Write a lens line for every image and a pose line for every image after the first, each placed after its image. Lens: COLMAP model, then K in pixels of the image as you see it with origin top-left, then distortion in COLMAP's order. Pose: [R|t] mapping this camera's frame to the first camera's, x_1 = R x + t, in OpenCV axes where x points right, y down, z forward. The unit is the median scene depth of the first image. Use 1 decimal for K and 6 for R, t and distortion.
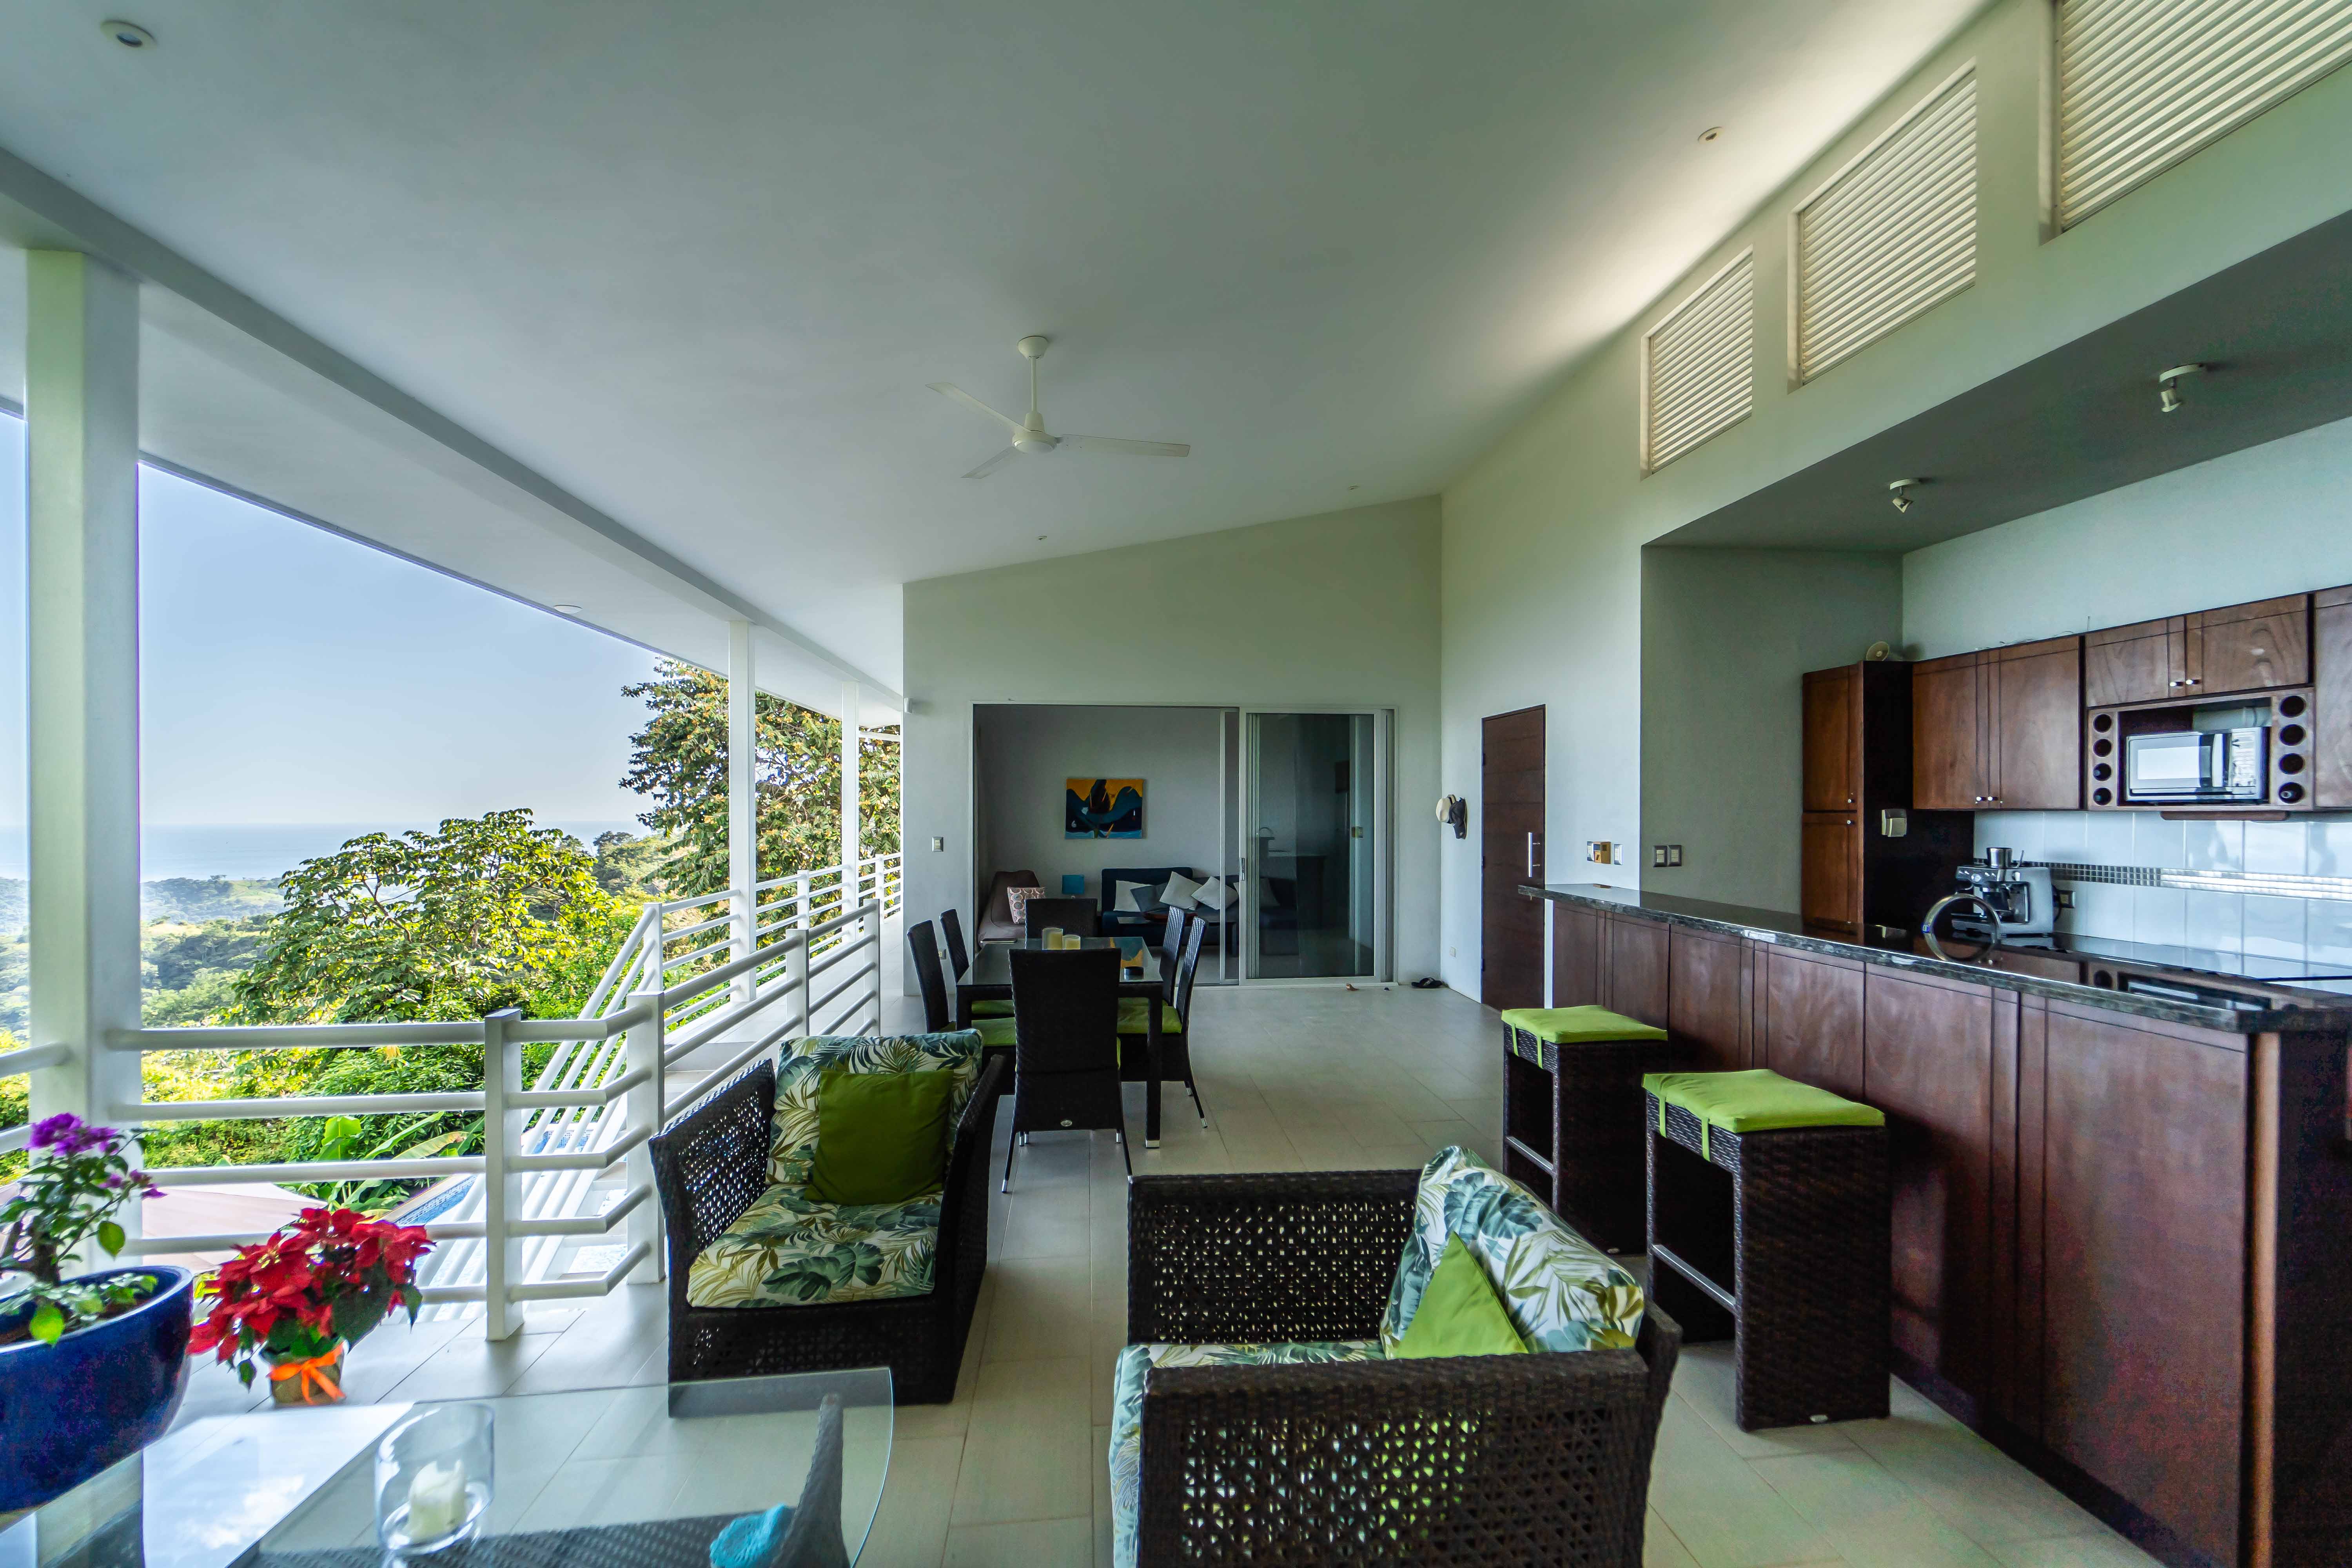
lens RADIAL K [[964.8, 0, 1205.7], [0, 964.8, 812.1], [0, 0, 1]] dist [0.001308, -0.000671]
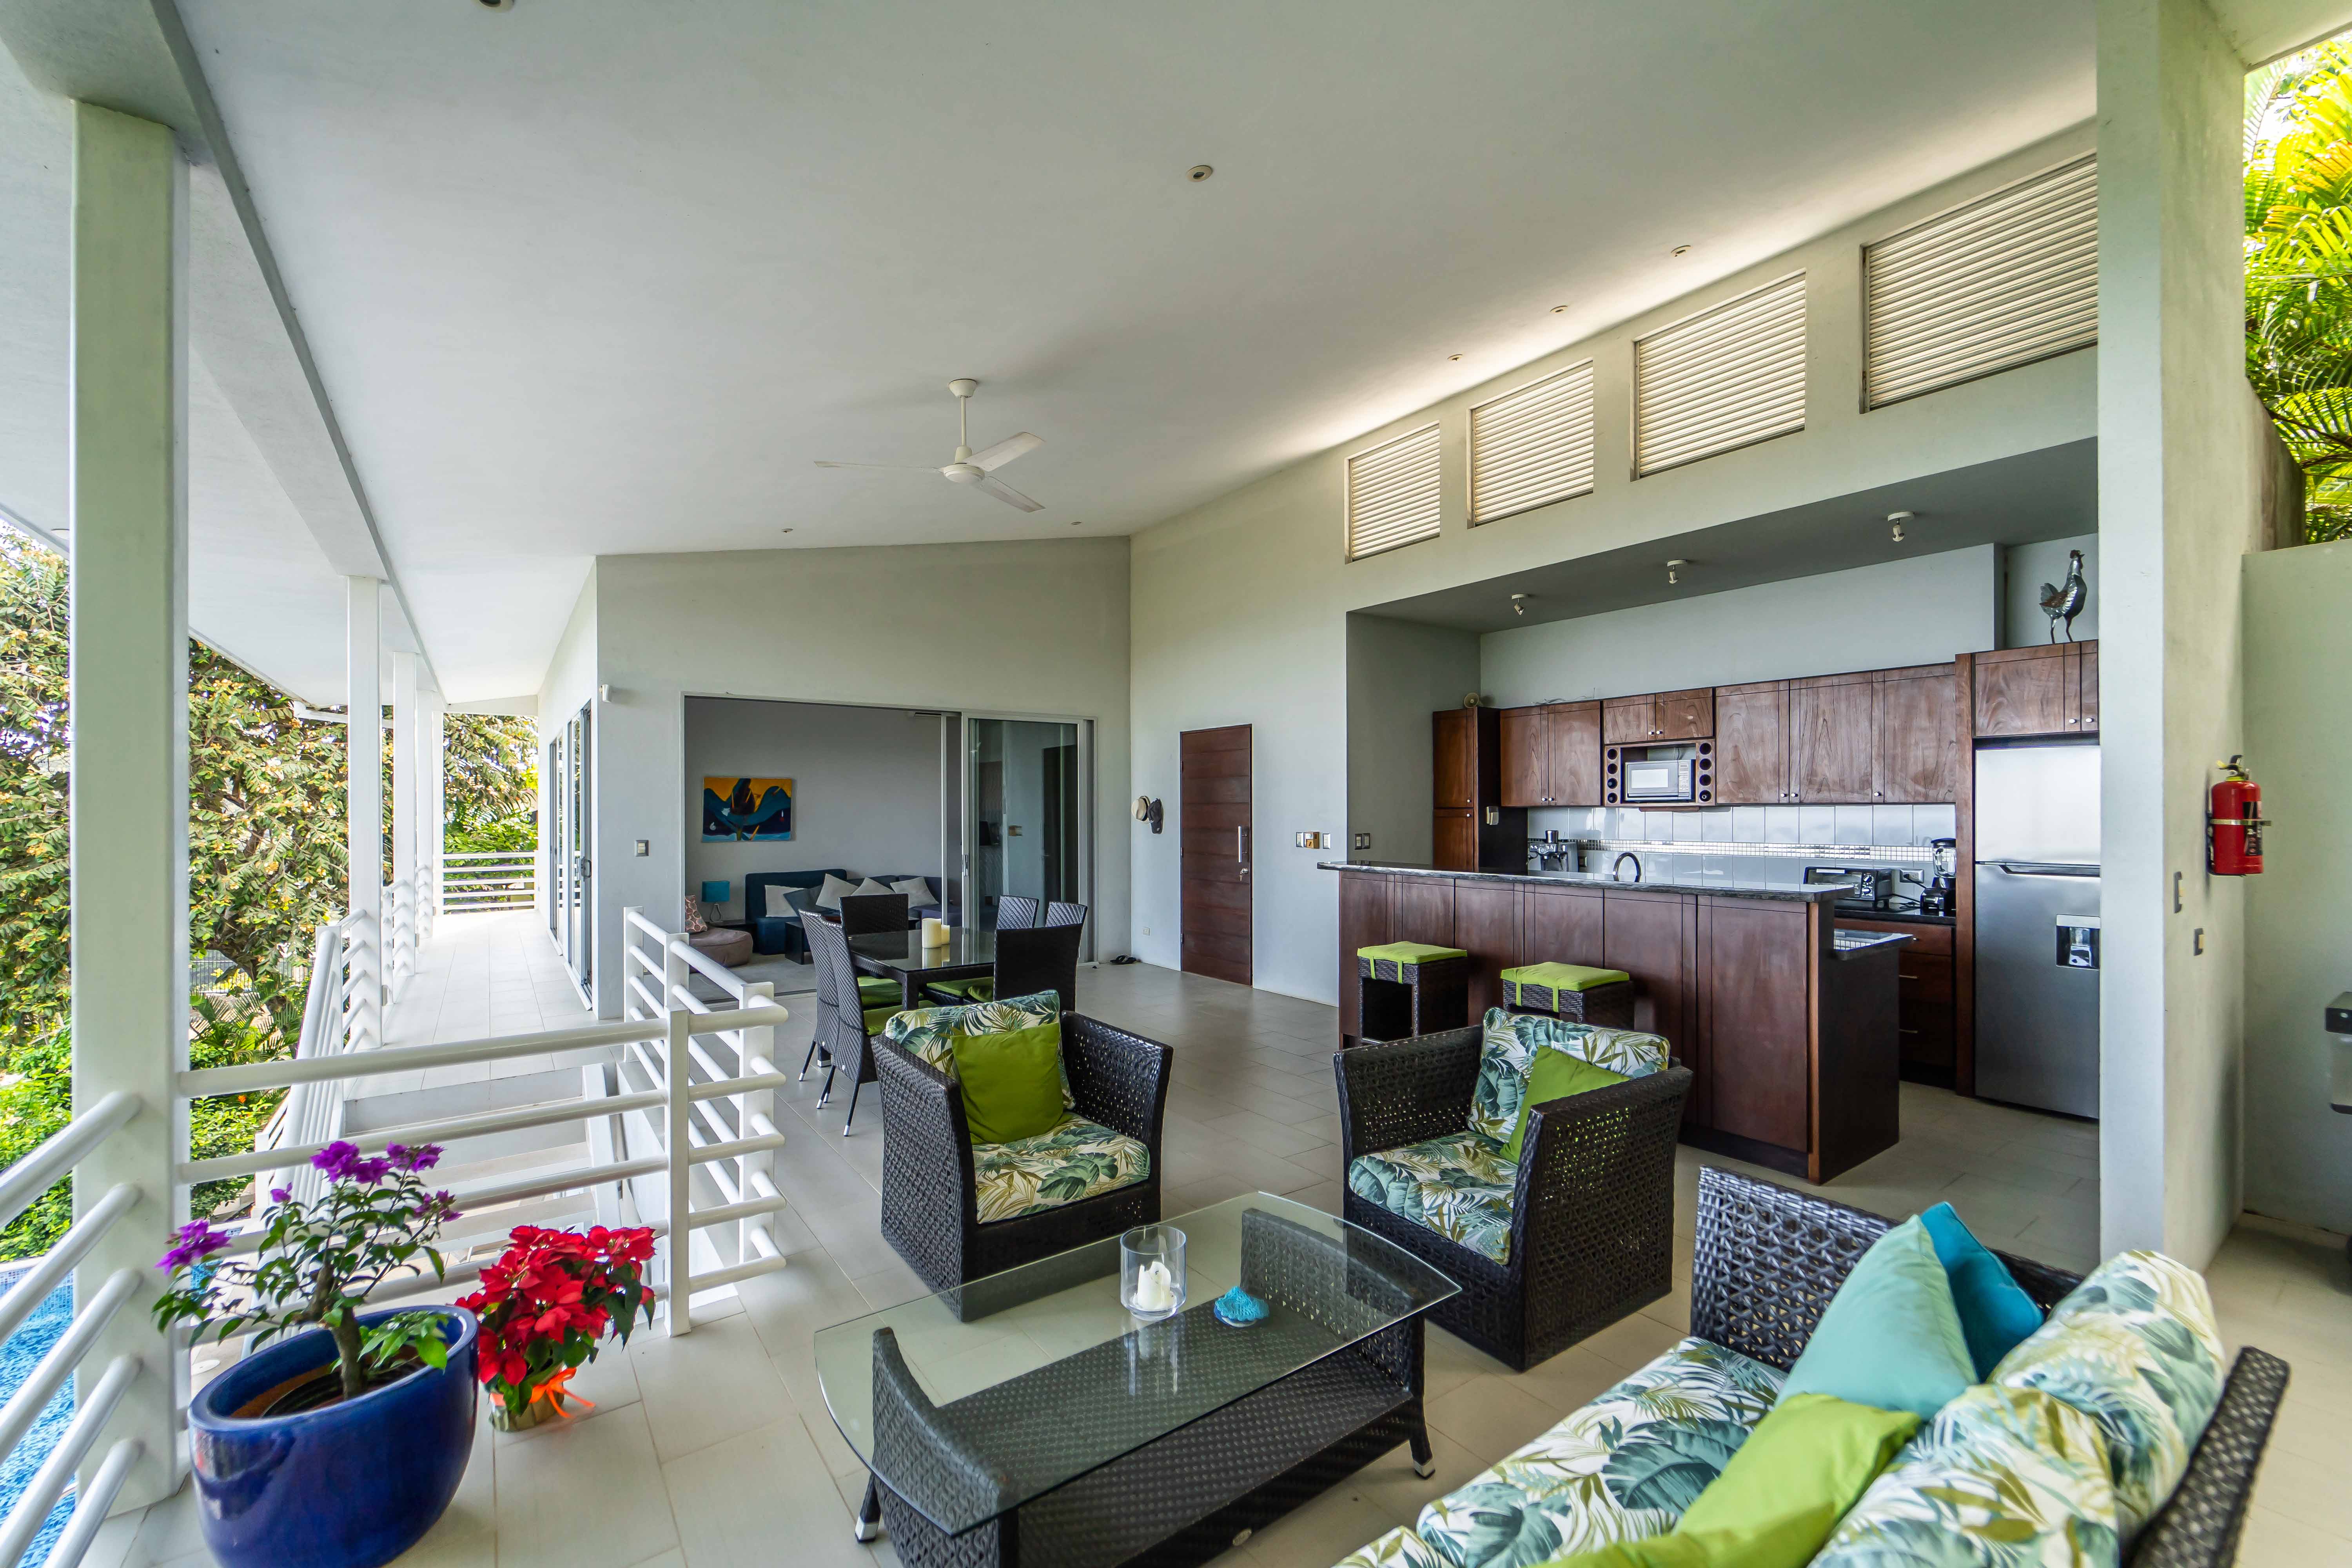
lens RADIAL K [[964.8, 0, 1205.7], [0, 964.8, 812.1], [0, 0, 1]] dist [0.001308, -0.000671]
pose [[0.867811, -0.004314, 0.496875, -0.469026], [0.005490, 0.999985, -0.000906, 0.005472], [-0.496863, 0.003514, 0.867822, -0.088517]]
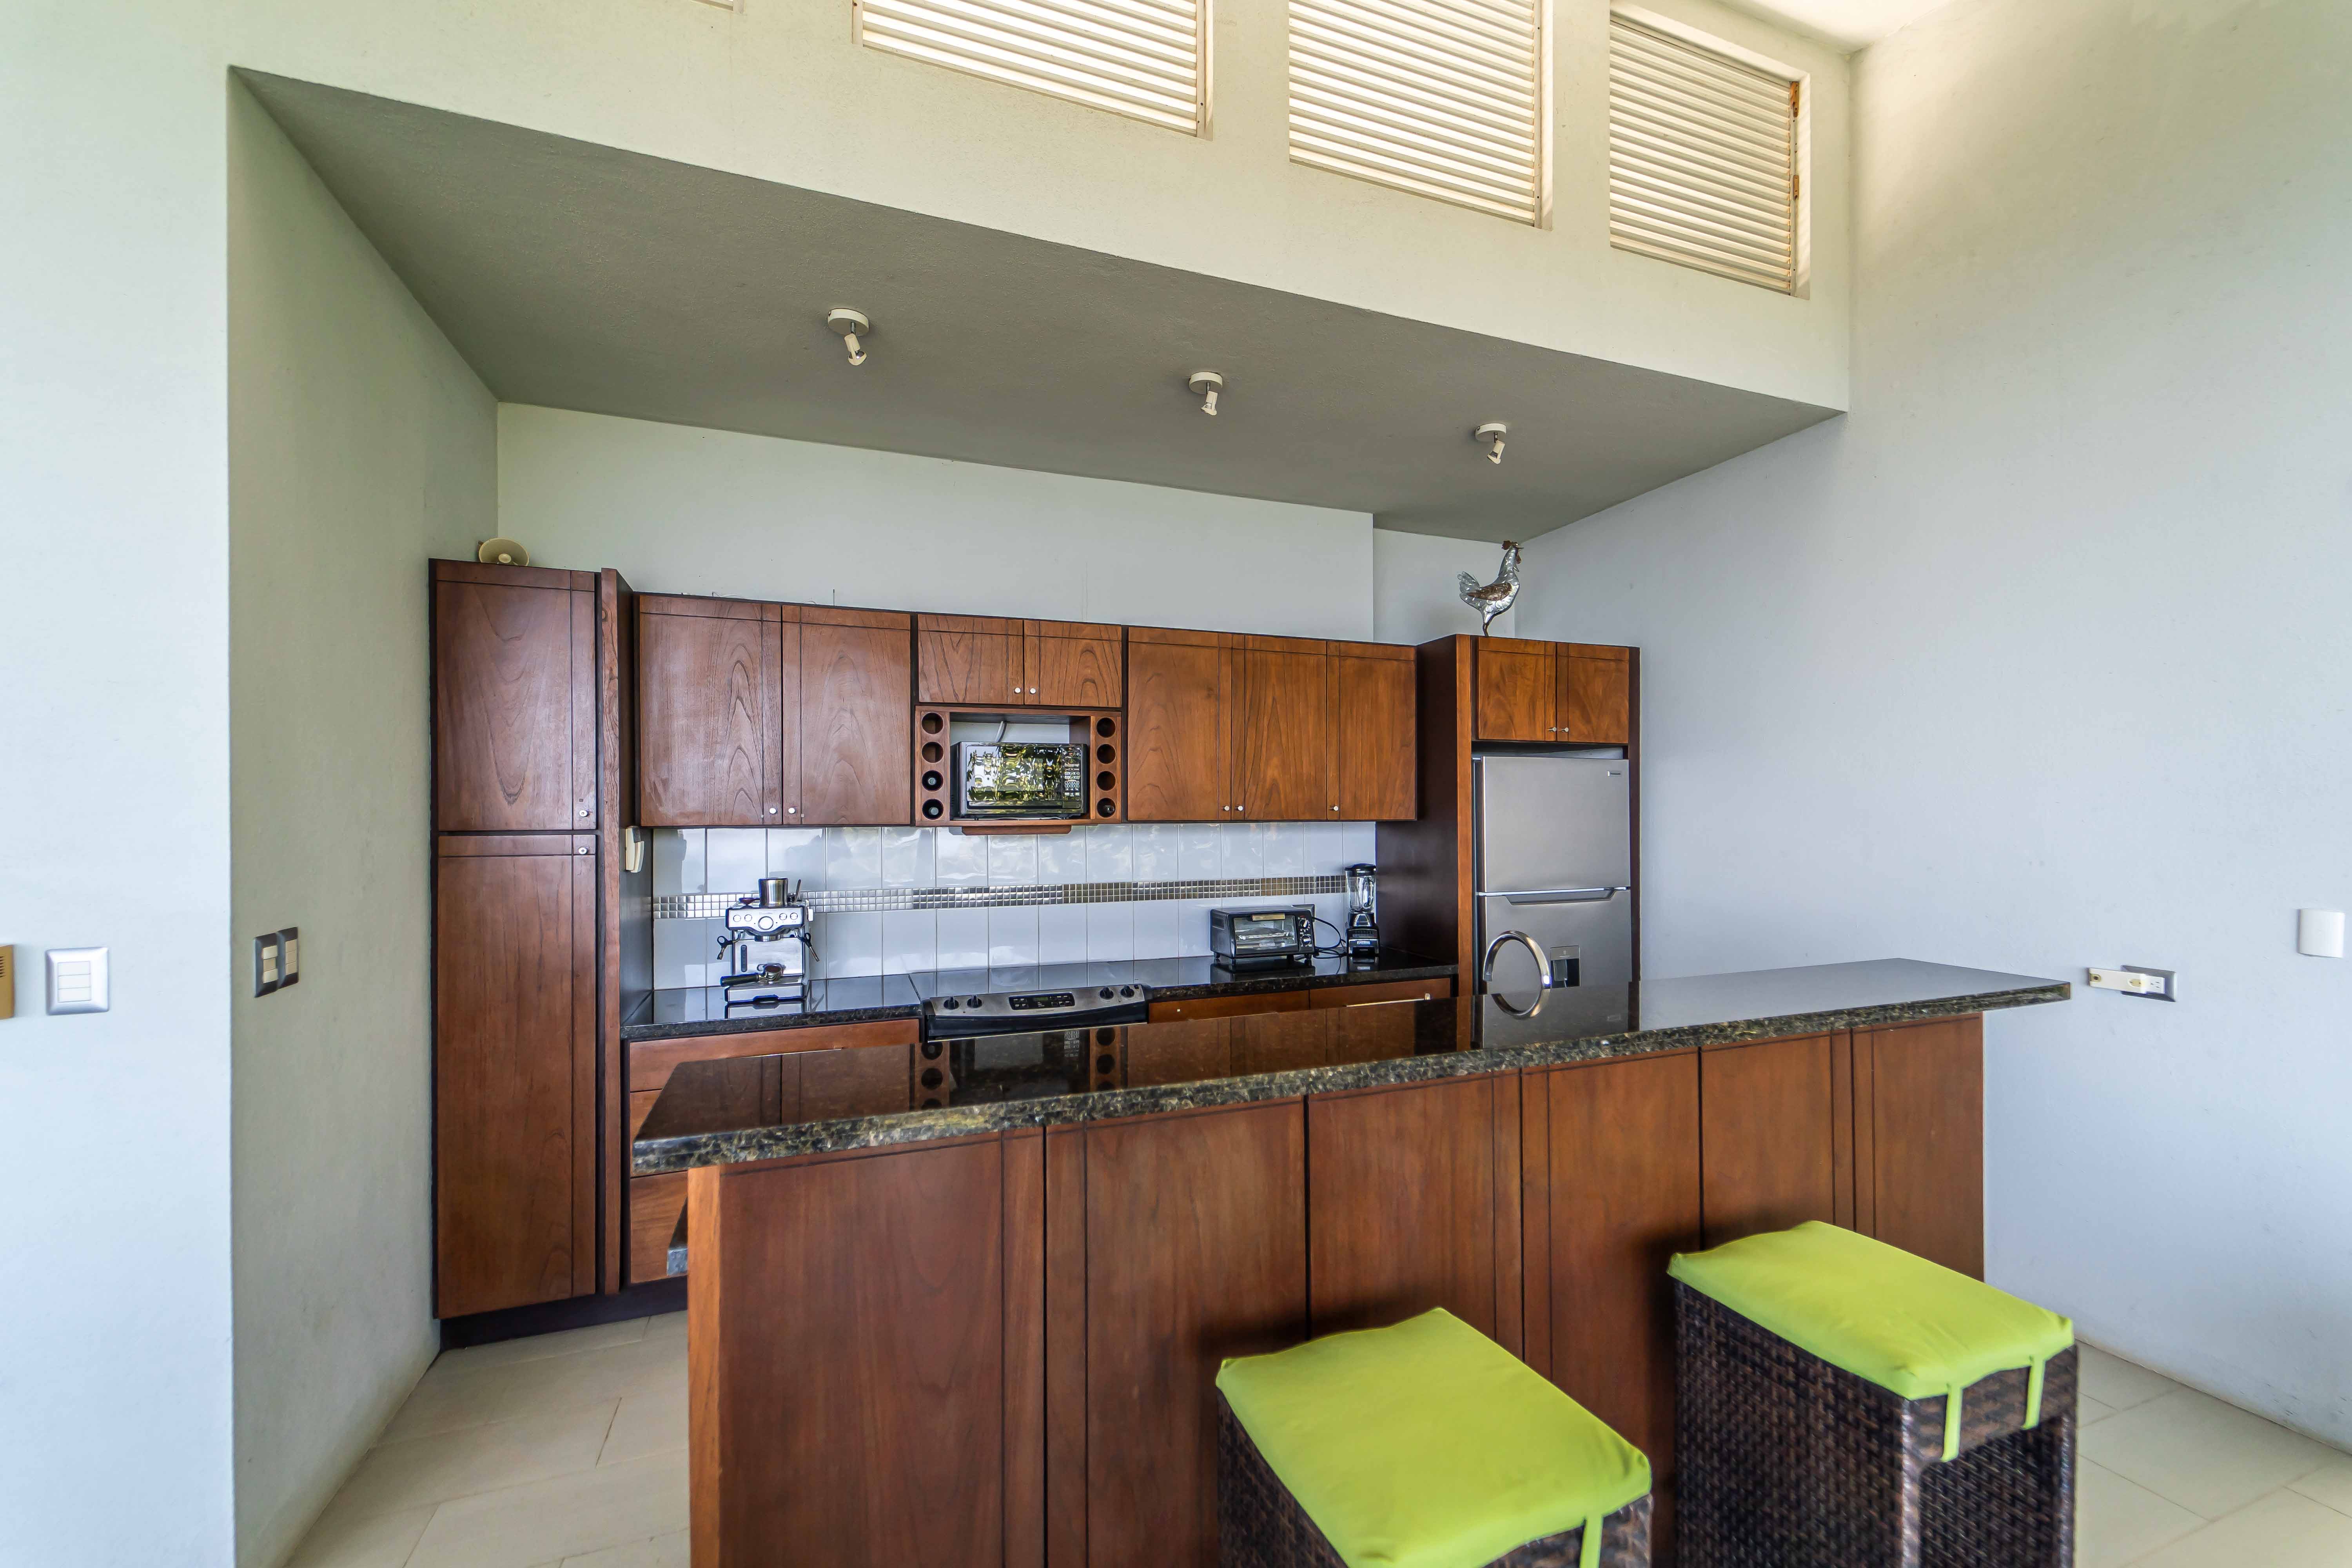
lens RADIAL K [[953.0, 0, 1204.5], [0, 953.0, 819.2], [0, 0, 1]] dist [0.006838, -0.003458]
pose [[-0.241986, 0.001723, 0.970278, 0.046725], [0.009854, 0.999951, 0.000682, -0.004886], [-0.970230, 0.009726, -0.241991, 0.899343]]
